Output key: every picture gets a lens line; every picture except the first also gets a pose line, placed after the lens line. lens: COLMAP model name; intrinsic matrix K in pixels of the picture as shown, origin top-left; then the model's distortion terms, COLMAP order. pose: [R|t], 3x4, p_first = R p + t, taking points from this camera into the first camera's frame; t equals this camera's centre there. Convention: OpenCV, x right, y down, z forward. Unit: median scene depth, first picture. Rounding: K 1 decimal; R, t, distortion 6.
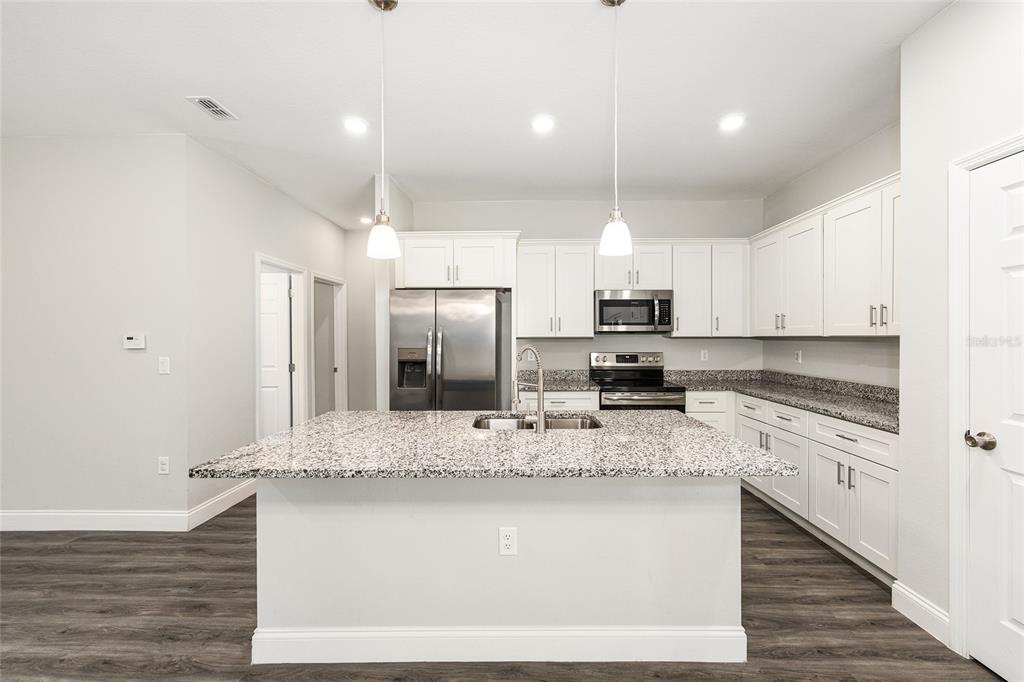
lens RADIAL K [[403.1, 0, 518.3], [0, 403.1, 344.1], [0, 0, 1]] dist [-0.002823, 0.000526]
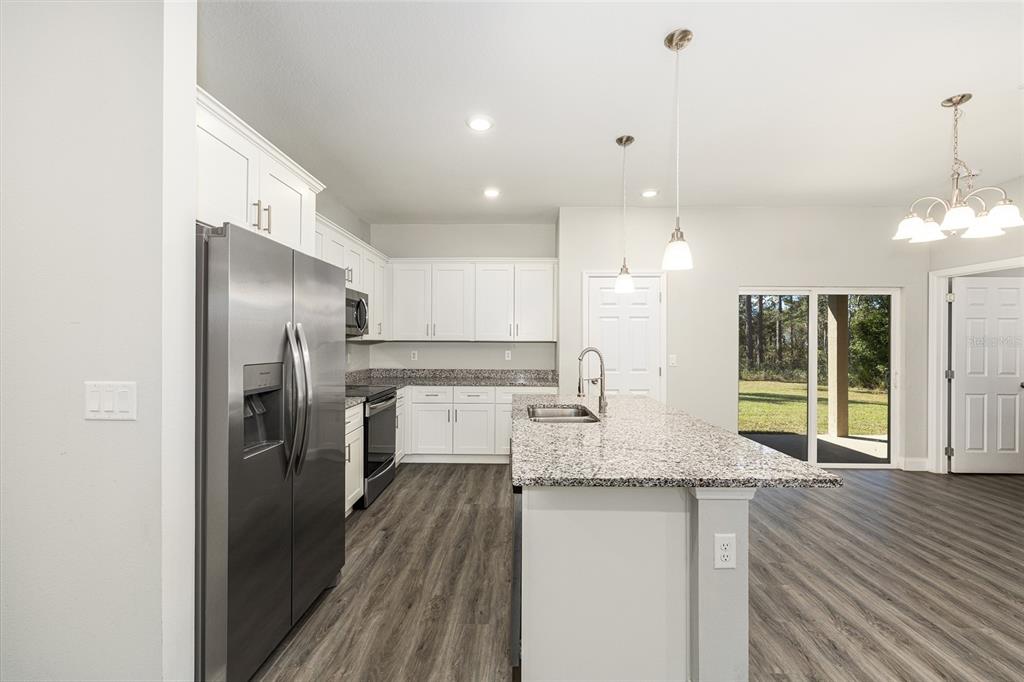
lens RADIAL K [[403.1, 0, 513.9], [0, 403.1, 339.4], [0, 0, 1]] dist [-0.002823, 0.000526]
pose [[0.010119, 0.006513, 0.999928, -0.664502], [0.011162, 0.999916, -0.006626, -0.010276], [-0.999887, 0.011228, 0.010045, 0.664351]]
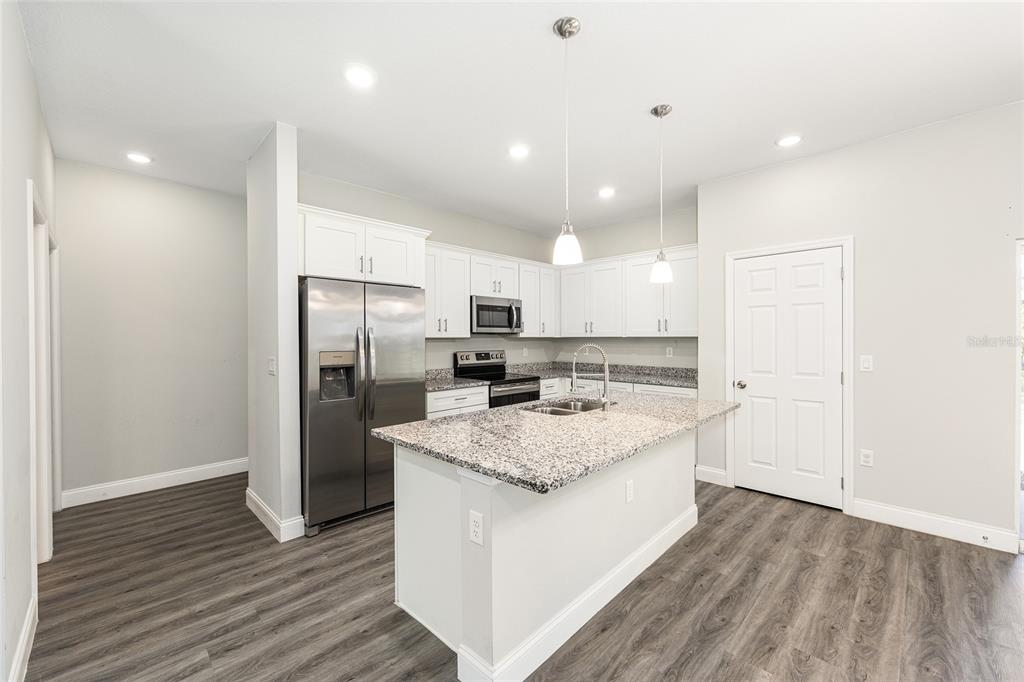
lens RADIAL K [[403.1, 0, 520.7], [0, 403.1, 341.2], [0, 0, 1]] dist [-0.002823, 0.000526]
pose [[0.692649, -0.007272, 0.721238, -0.552368], [0.012962, 0.999913, -0.002367, -0.003653], [-0.721158, 0.010989, 0.692683, 0.149139]]
